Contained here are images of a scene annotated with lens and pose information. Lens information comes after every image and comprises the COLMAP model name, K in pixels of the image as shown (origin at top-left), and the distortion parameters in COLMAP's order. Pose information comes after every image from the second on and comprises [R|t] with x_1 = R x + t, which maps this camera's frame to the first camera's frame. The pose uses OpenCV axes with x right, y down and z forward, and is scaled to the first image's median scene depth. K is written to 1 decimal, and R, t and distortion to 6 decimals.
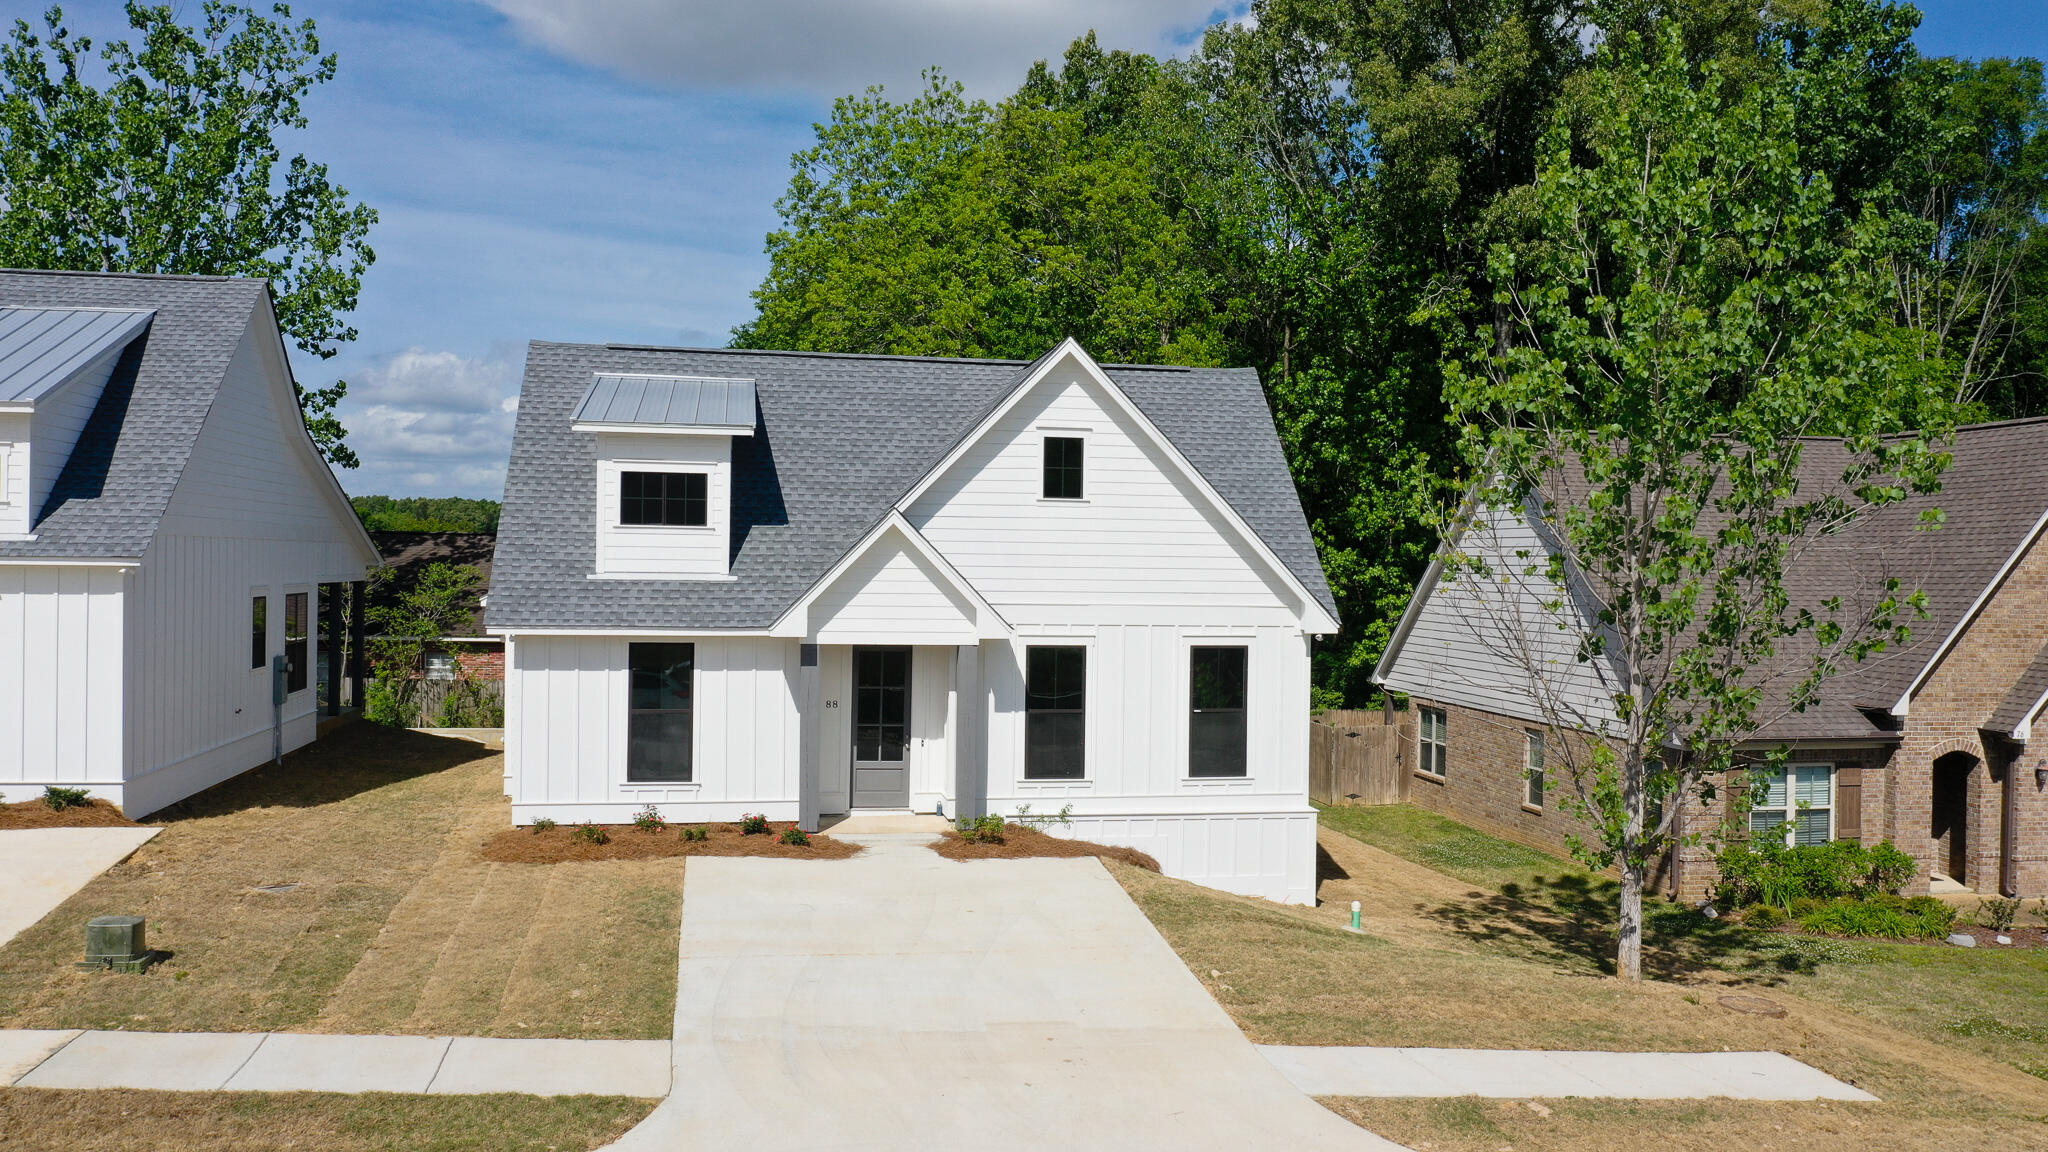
lens RADIAL K [[1623.1, 0, 1020.0], [0, 1623.1, 571.8], [0, 0, 1]] dist [-0.011655, -0.004613]
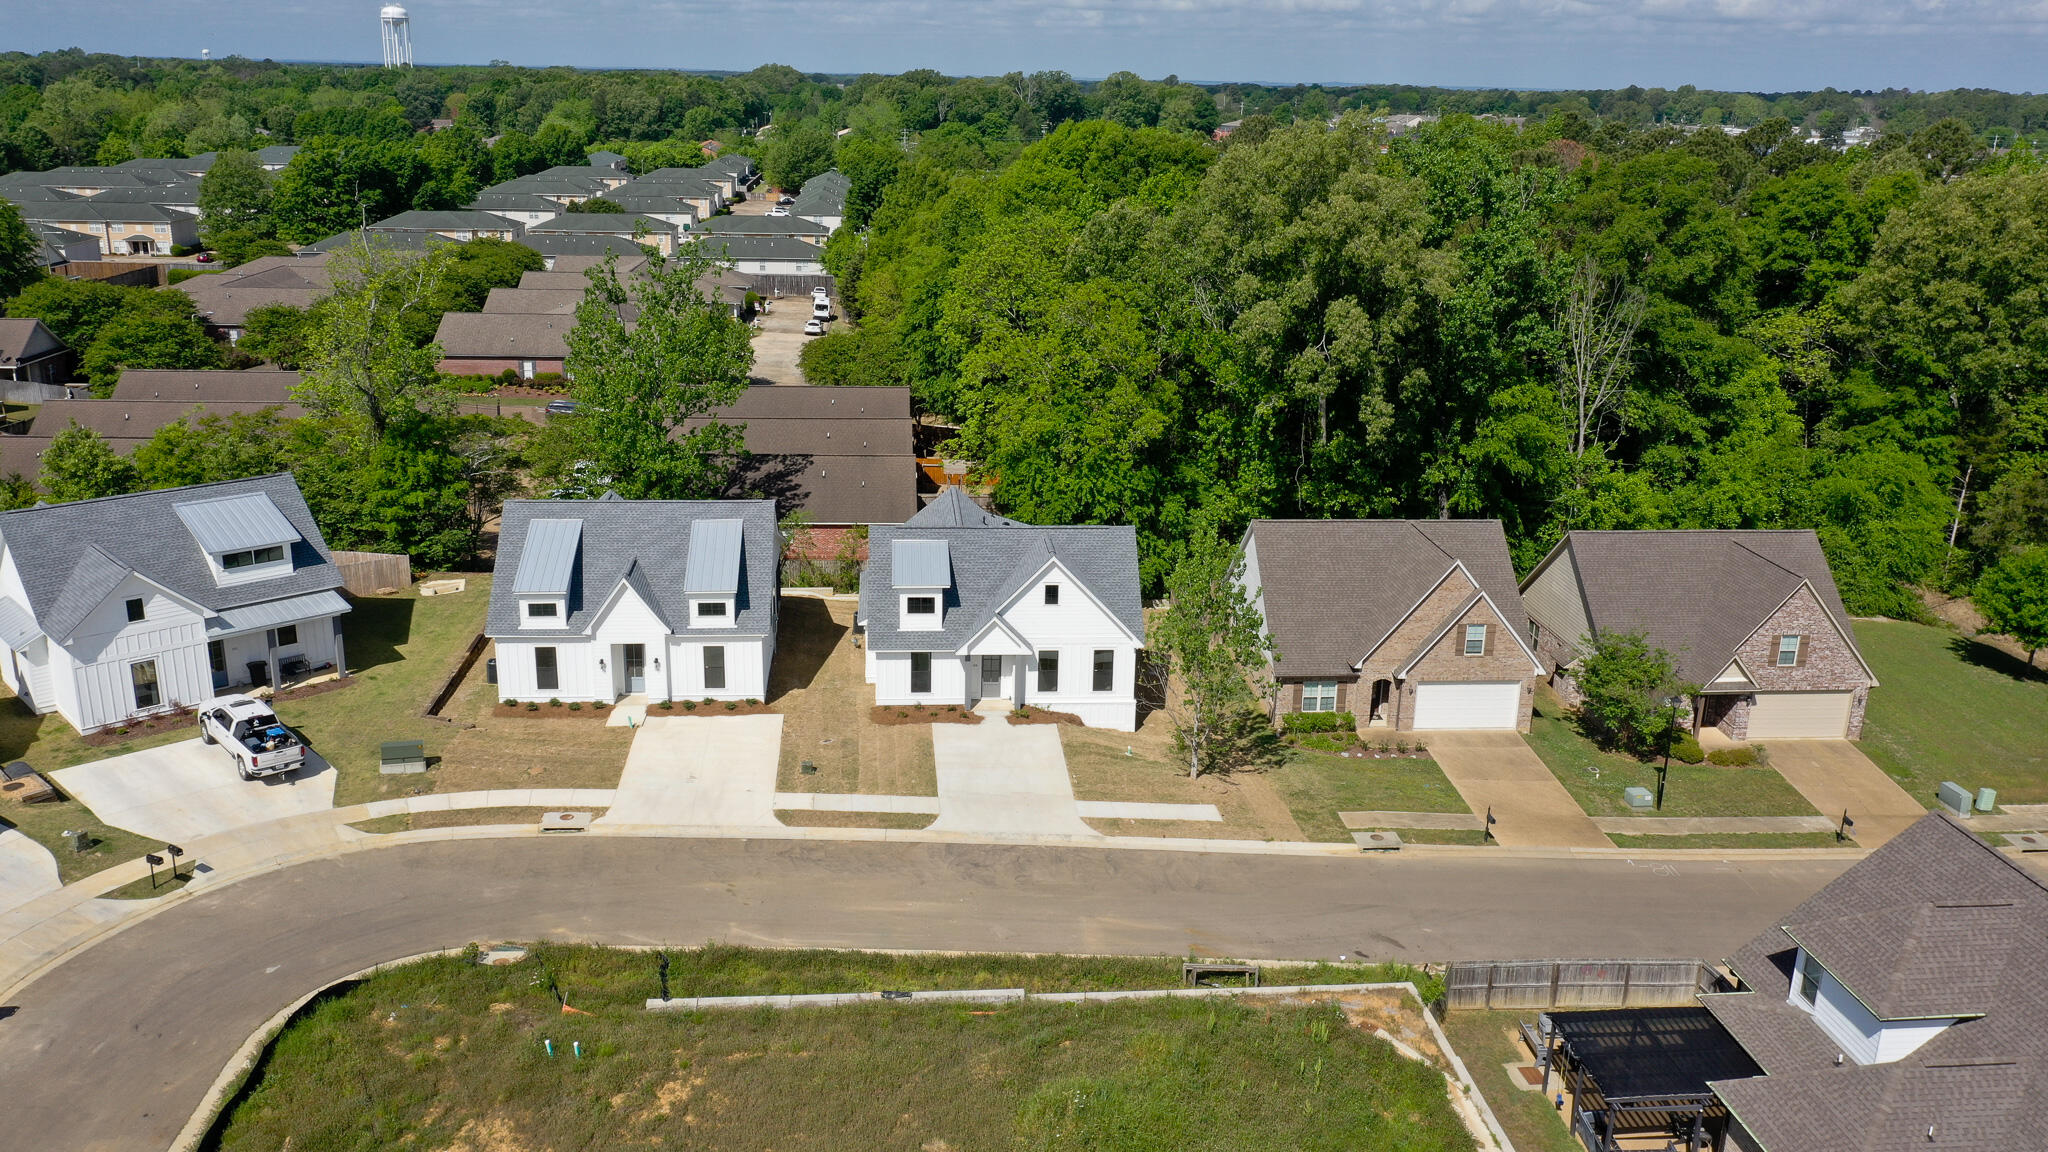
lens RADIAL K [[1591.0, 0, 998.5], [0, 1591.0, 587.6], [0, 0, 1]] dist [-0.000078, 0.005041]
pose [[0.994502, 0.033632, -0.099171, 0.221722], [-0.003225, 0.956409, 0.292014, -0.940792], [0.104669, -0.290088, 0.951259, -1.815755]]
